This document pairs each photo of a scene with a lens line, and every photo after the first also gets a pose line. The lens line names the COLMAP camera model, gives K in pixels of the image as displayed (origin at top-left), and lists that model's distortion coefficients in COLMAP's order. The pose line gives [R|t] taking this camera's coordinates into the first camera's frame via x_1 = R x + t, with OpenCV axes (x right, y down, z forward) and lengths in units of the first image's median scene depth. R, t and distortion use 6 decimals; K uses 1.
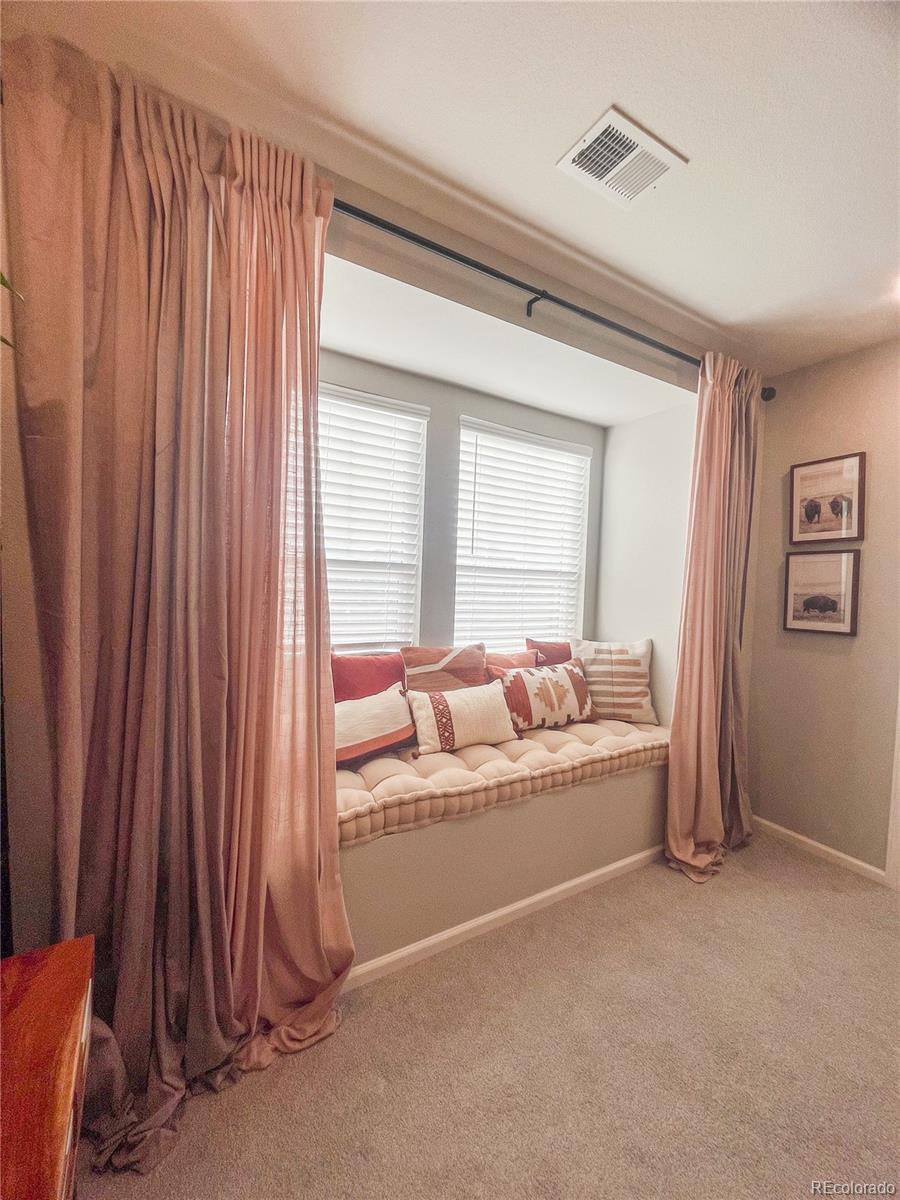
lens RADIAL K [[485.0, 0, 450.0], [0, 485.0, 600.0], [0, 0, 1]] dist [0.000130, -0.004394]
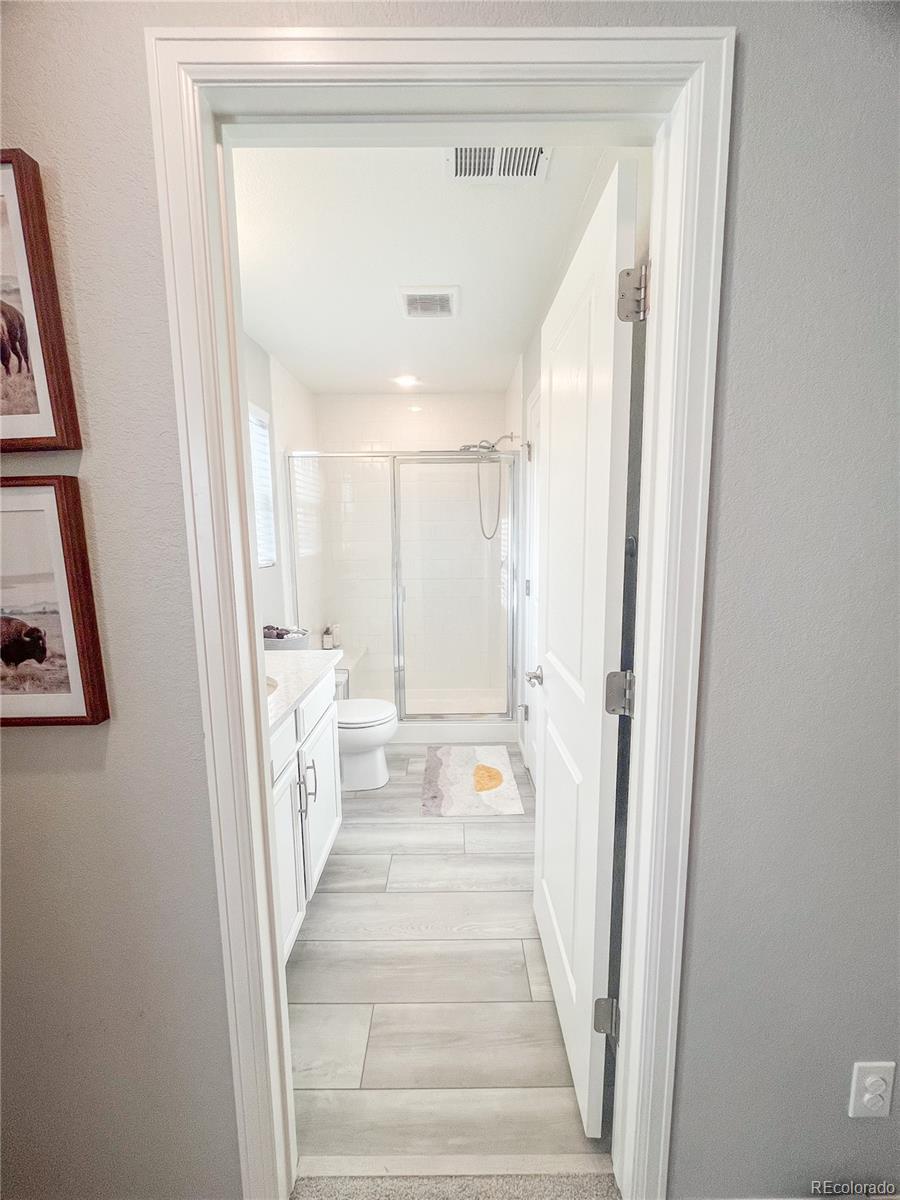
lens RADIAL K [[485.0, 0, 450.0], [0, 485.0, 600.0], [0, 0, 1]] dist [0.000130, -0.004394]
pose [[0.519368, -0.156488, 0.840100, 0.674291], [0.063074, 0.987428, 0.144938, -0.050554], [-0.852220, -0.022288, 0.522709, 0.584790]]
